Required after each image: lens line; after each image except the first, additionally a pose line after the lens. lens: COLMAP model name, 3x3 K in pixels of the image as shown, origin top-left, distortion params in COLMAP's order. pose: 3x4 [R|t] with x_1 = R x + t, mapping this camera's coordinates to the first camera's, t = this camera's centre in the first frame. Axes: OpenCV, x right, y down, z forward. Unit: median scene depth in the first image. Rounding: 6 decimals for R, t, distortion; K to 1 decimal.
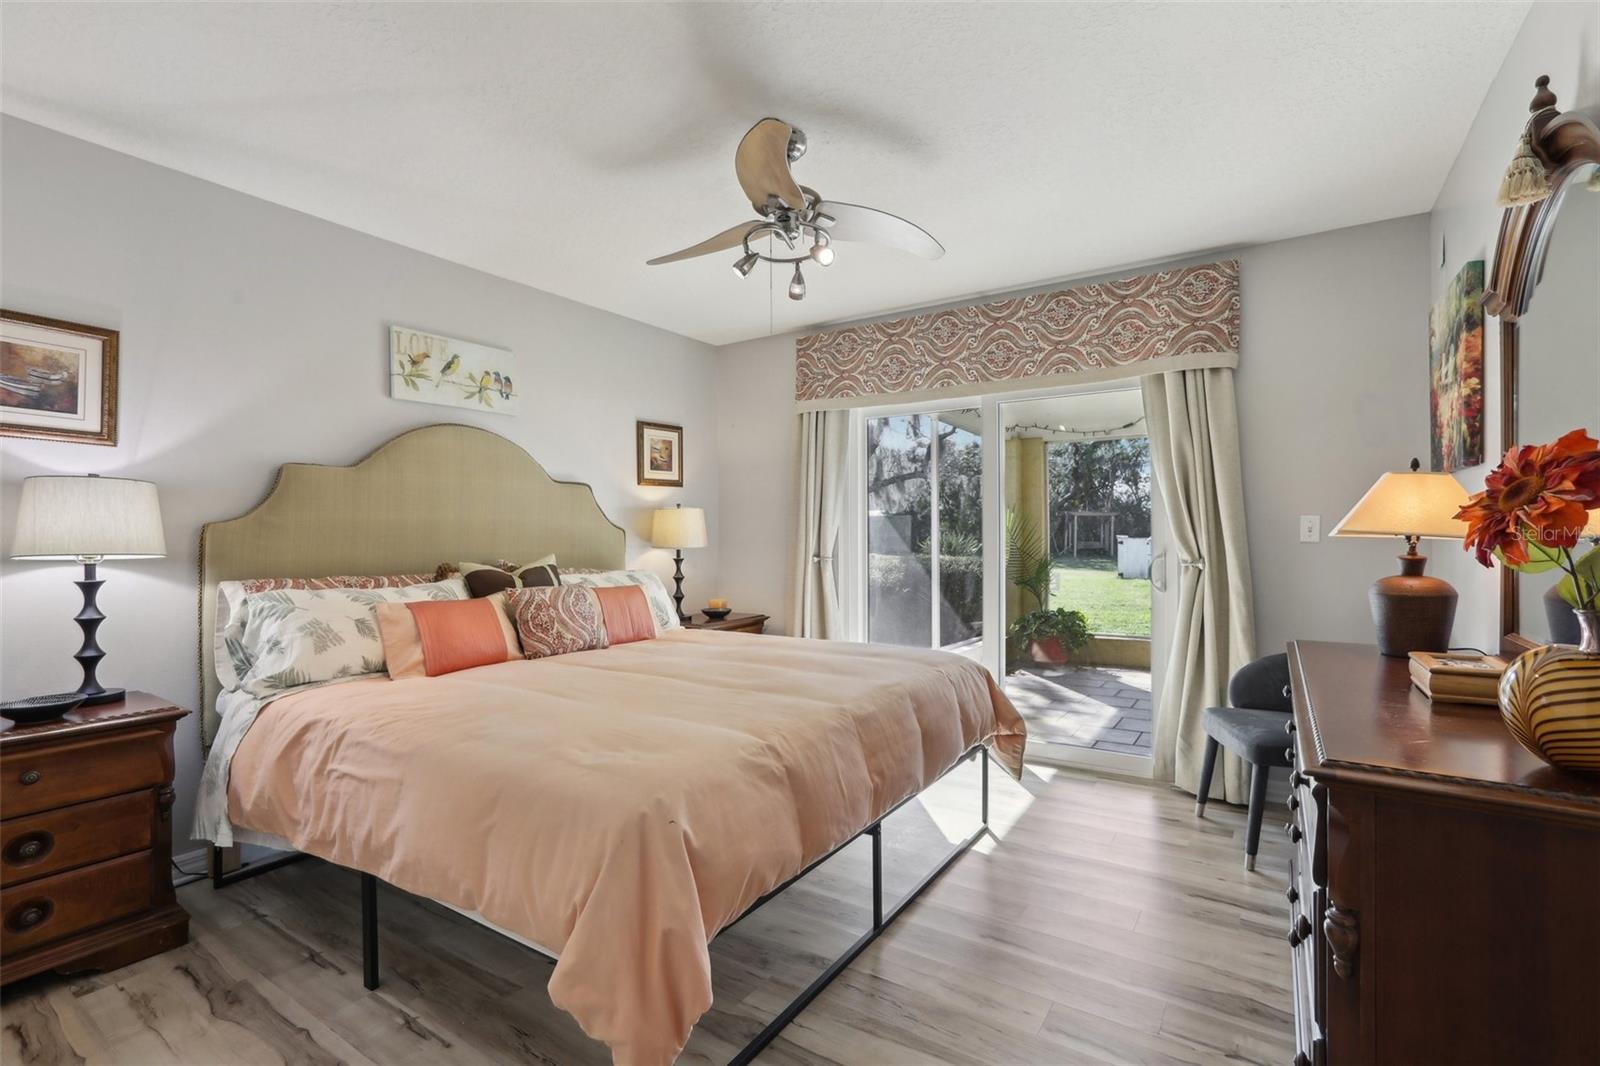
lens RADIAL K [[730.6, 0, 804.4], [0, 730.6, 533.7], [0, 0, 1]] dist [-0.049072, 0.026310]
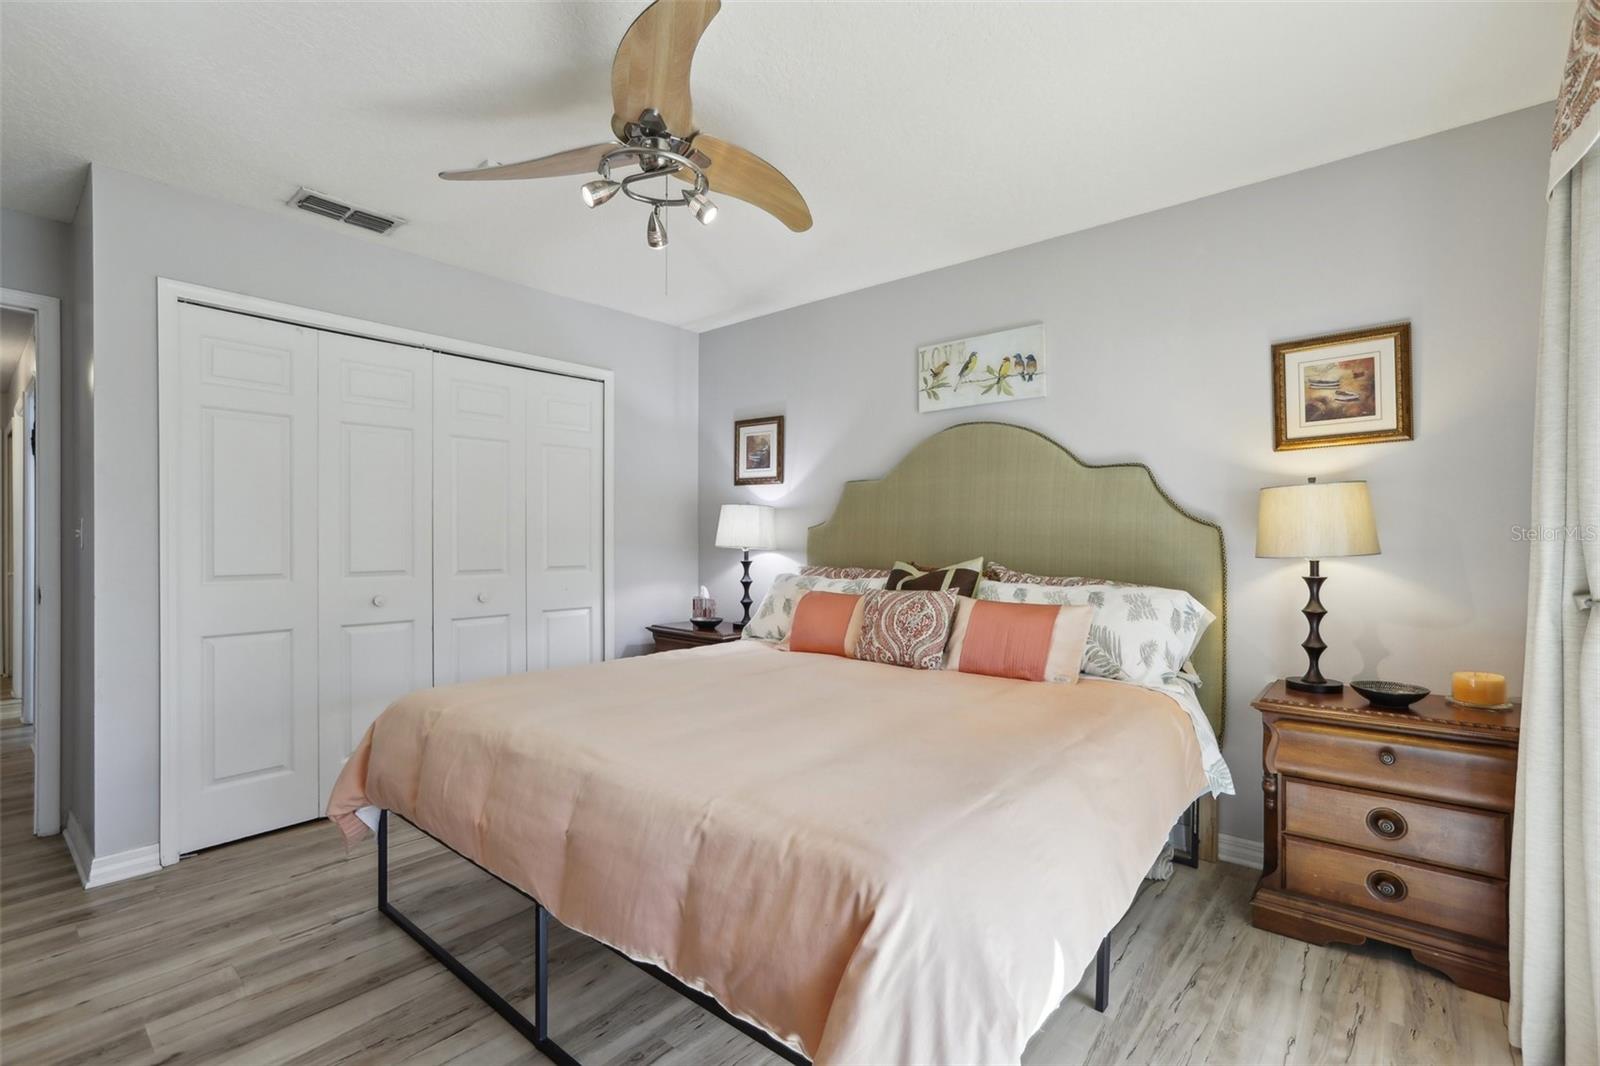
lens RADIAL K [[730.6, 0, 804.4], [0, 730.6, 533.7], [0, 0, 1]] dist [-0.049072, 0.026310]
pose [[-0.138317, -0.002905, -0.990384, 0.517122], [0.000346, 0.999995, -0.002982, 0.003408], [0.990388, -0.000755, -0.138316, 0.874062]]
